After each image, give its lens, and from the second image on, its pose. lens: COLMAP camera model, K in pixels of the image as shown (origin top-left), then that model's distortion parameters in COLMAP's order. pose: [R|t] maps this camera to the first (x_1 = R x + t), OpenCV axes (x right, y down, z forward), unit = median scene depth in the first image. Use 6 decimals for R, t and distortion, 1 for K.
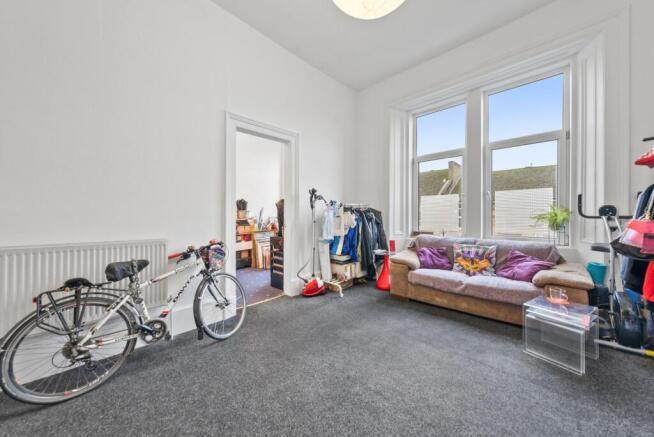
lens RADIAL K [[229.0, 0, 327.2], [0, 229.0, 216.5], [0, 0, 1]] dist [-0.005687, 0.000089]
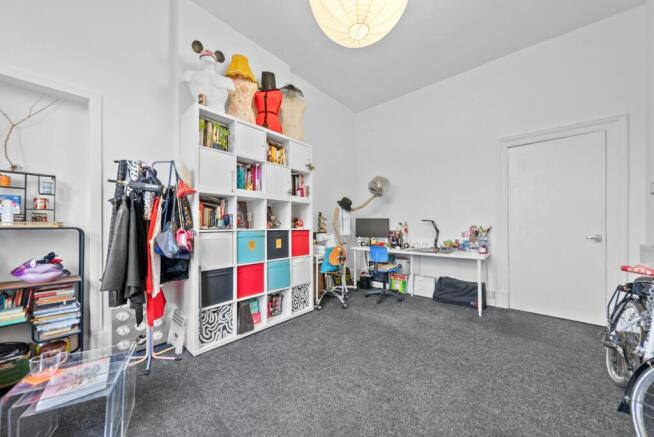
lens RADIAL K [[229.0, 0, 326.7], [0, 229.0, 222.6], [0, 0, 1]] dist [-0.005687, 0.000089]
pose [[-0.999561, 0.007373, -0.028693, 0.210233], [0.007620, 0.999935, -0.008509, -0.009052], [0.028628, -0.008724, -0.999552, 1.108138]]
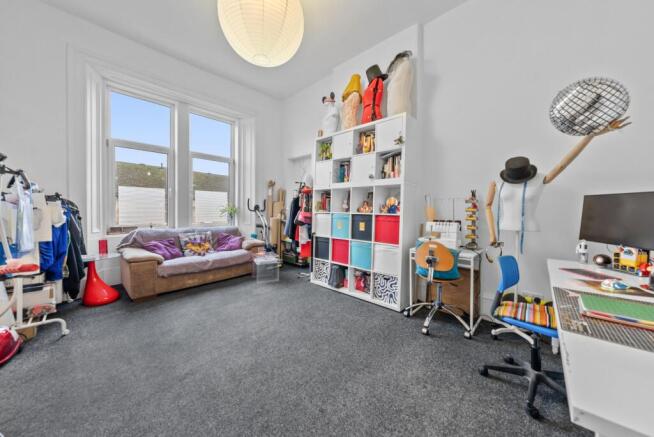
lens RADIAL K [[229.0, 0, 327.4], [0, 229.0, 213.7], [0, 0, 1]] dist [-0.005687, 0.000089]
pose [[-0.011042, -0.013606, 0.999846, -0.659753], [-0.008036, 0.999876, 0.013517, -0.002708], [-0.999907, -0.007885, -0.011150, 0.311713]]
